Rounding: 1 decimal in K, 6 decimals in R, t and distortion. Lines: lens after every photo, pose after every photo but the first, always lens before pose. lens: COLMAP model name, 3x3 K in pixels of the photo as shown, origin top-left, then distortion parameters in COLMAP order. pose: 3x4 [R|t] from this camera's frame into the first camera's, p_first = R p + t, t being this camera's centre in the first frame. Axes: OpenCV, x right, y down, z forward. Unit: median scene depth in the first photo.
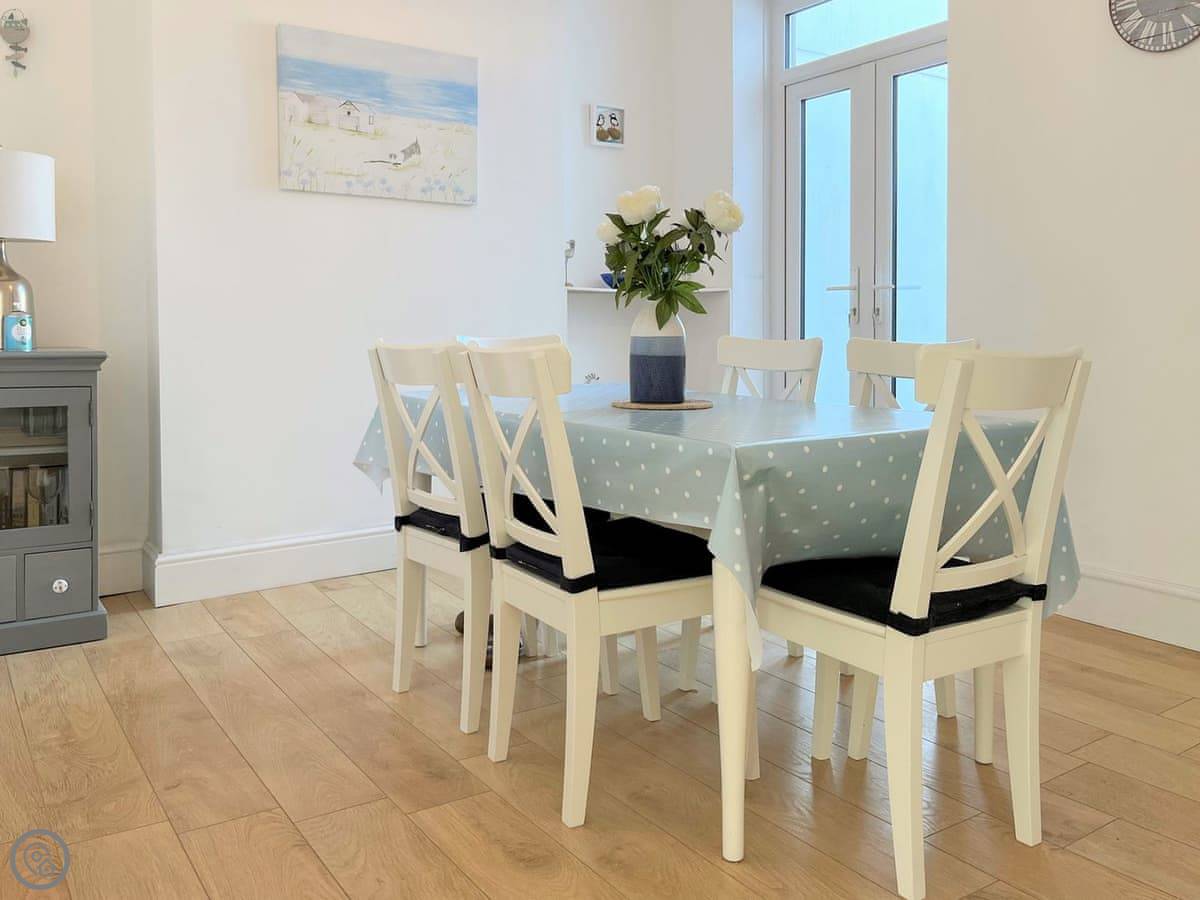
lens RADIAL K [[996.2, 0, 598.1], [0, 996.2, 358.8], [0, 0, 1]] dist [-0.013597, -0.014627]
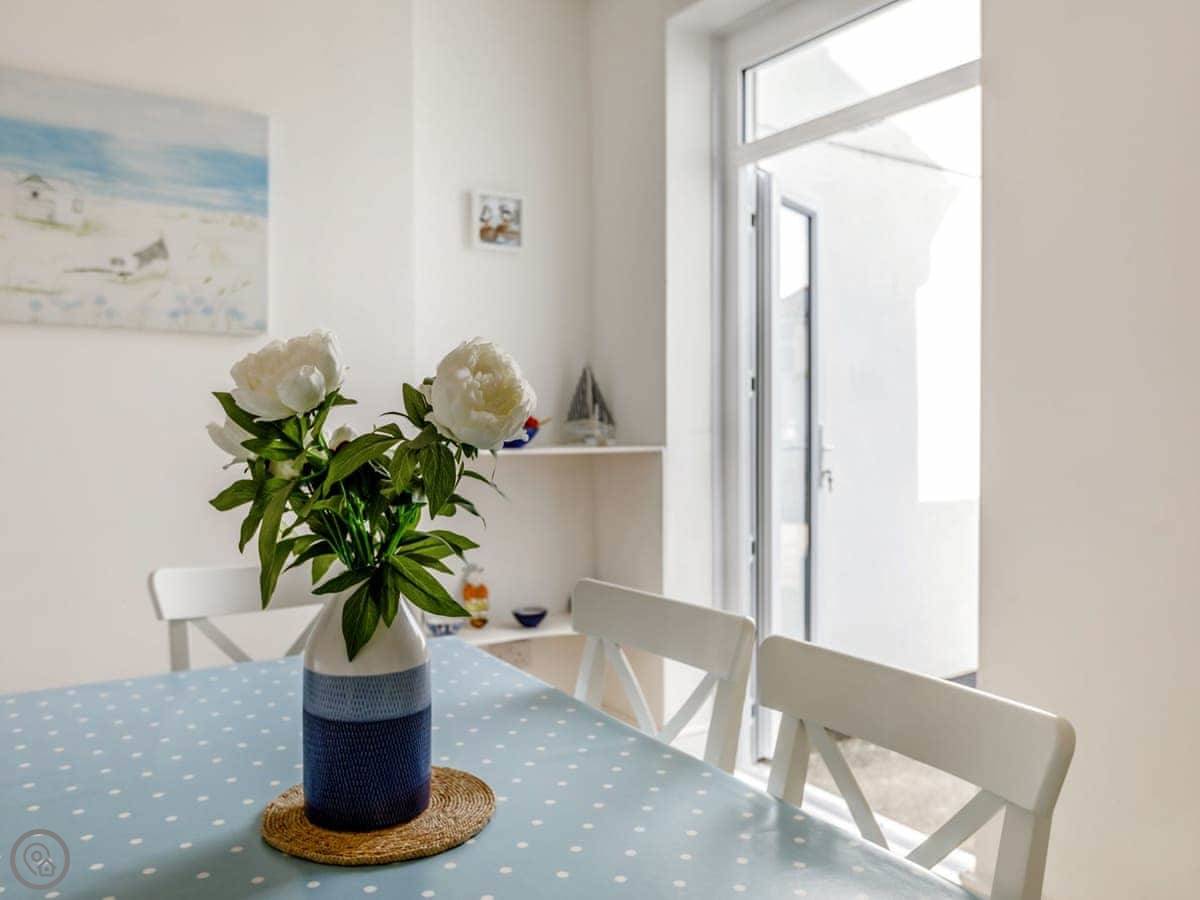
lens RADIAL K [[919.5, 0, 600.0], [0, 919.5, 450.0], [0, 0, 1]] dist [0.001621, -0.000162]
pose [[0.999929, 0.001883, -0.011759, 0.137630], [-0.001918, 0.999994, -0.003001, -0.094362], [0.011753, 0.003023, 0.999926, 0.477691]]
